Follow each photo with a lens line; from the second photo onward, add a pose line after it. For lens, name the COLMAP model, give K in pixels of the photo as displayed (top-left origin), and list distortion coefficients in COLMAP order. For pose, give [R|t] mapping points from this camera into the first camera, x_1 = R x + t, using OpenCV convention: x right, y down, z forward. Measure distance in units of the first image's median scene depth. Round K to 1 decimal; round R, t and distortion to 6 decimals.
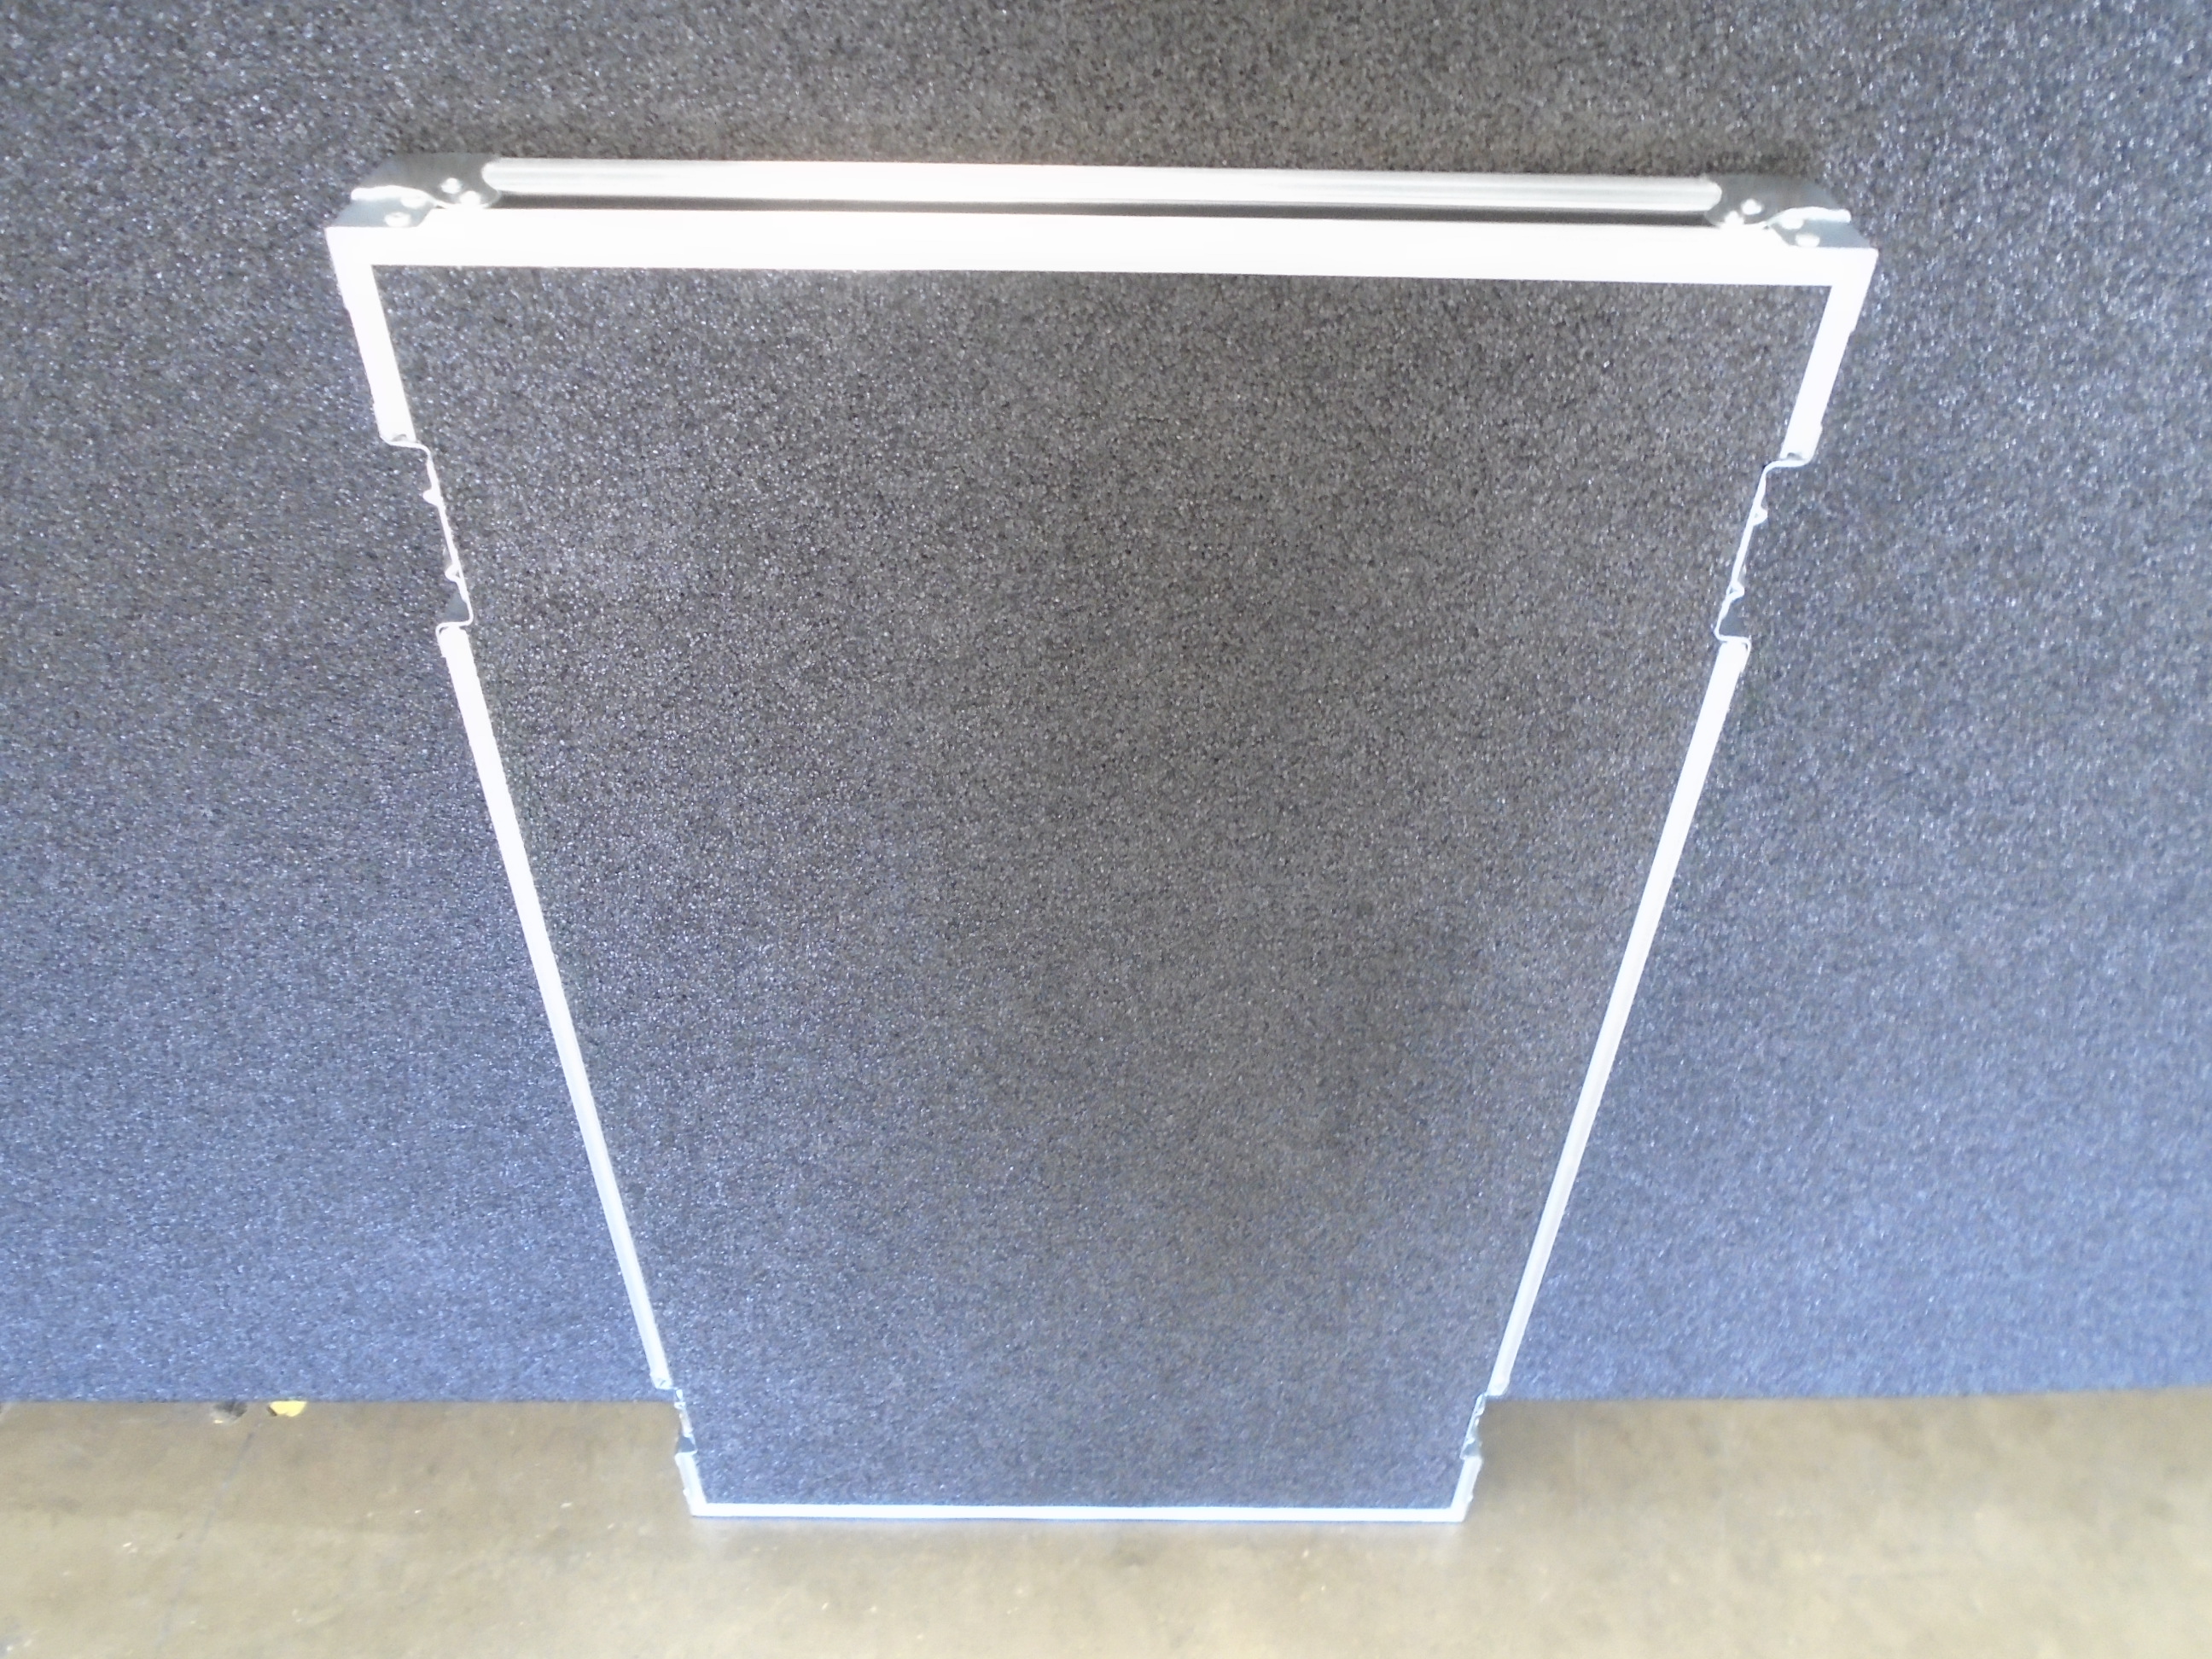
lens RADIAL K [[1690.8, 0, 1106.0], [0, 1690.8, 829.5], [0, 0, 1]] dist [-0.010289, -0.002751]
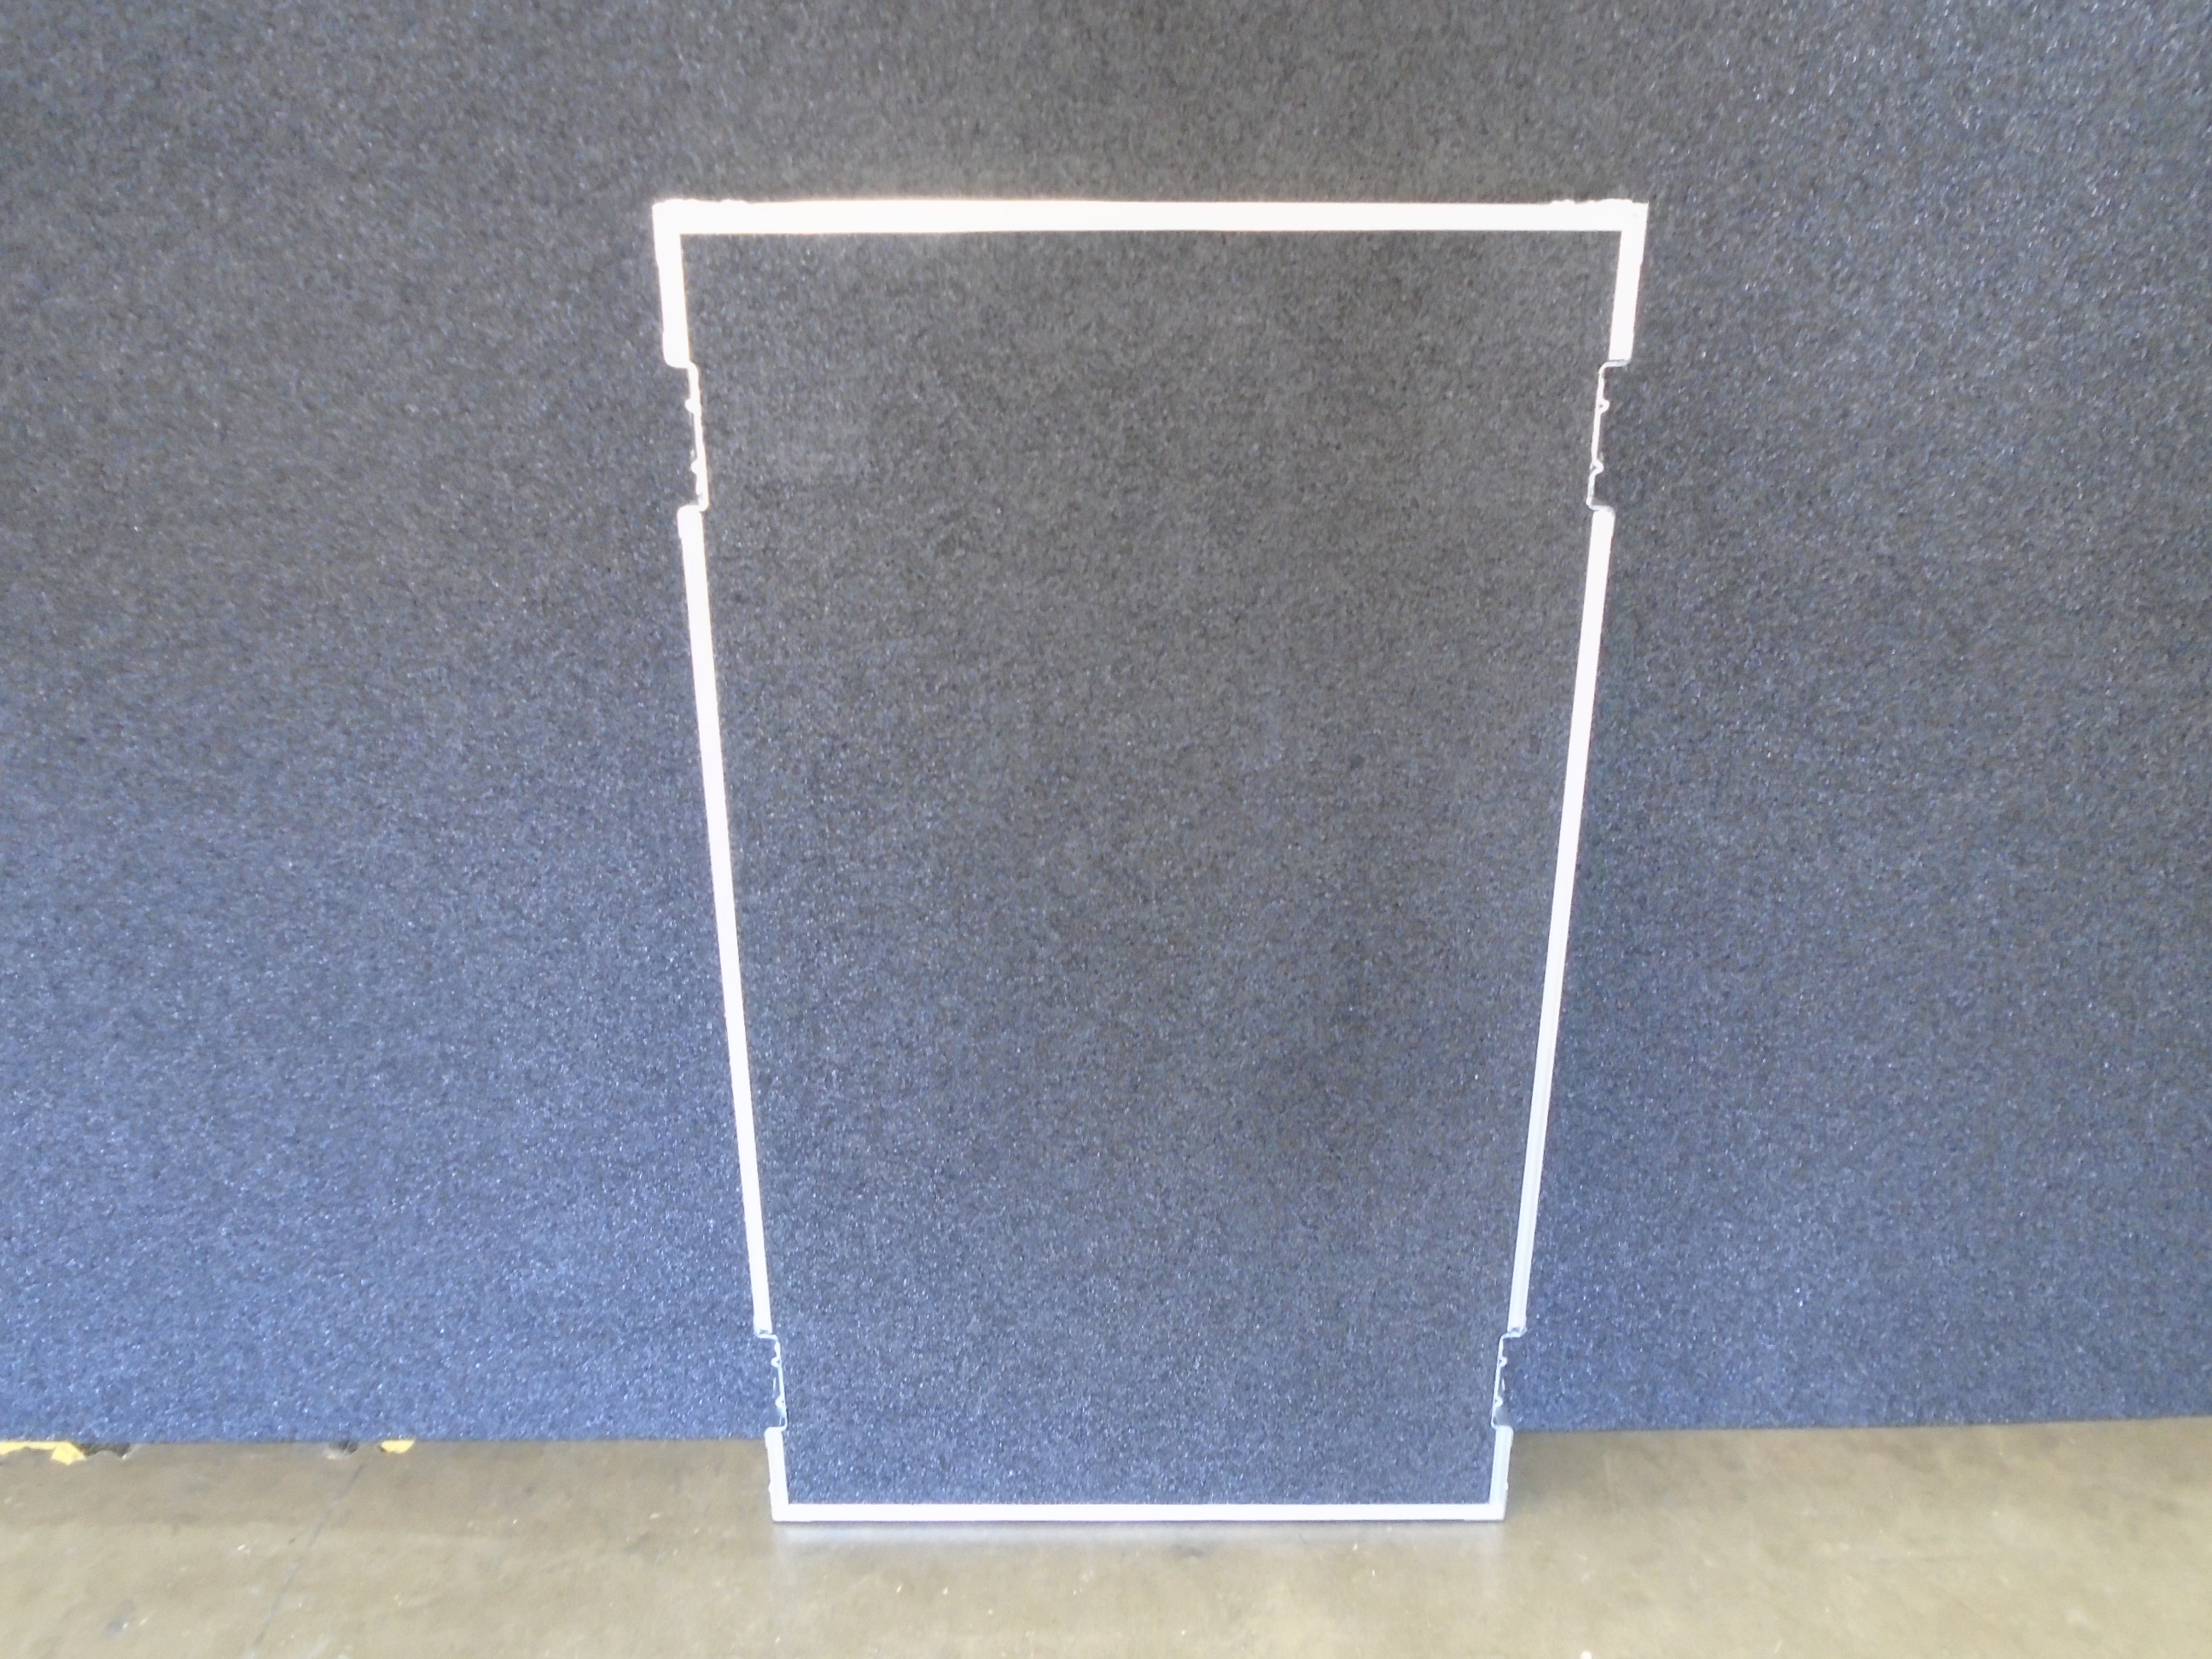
lens RADIAL K [[1690.8, 0, 1106.0], [0, 1690.8, 829.5], [0, 0, 1]] dist [-0.010289, -0.002751]
pose [[0.999781, -0.019952, -0.006320, -0.026033], [0.016729, 0.943290, -0.331548, 0.432596], [0.012577, 0.331370, 0.943417, -0.173437]]
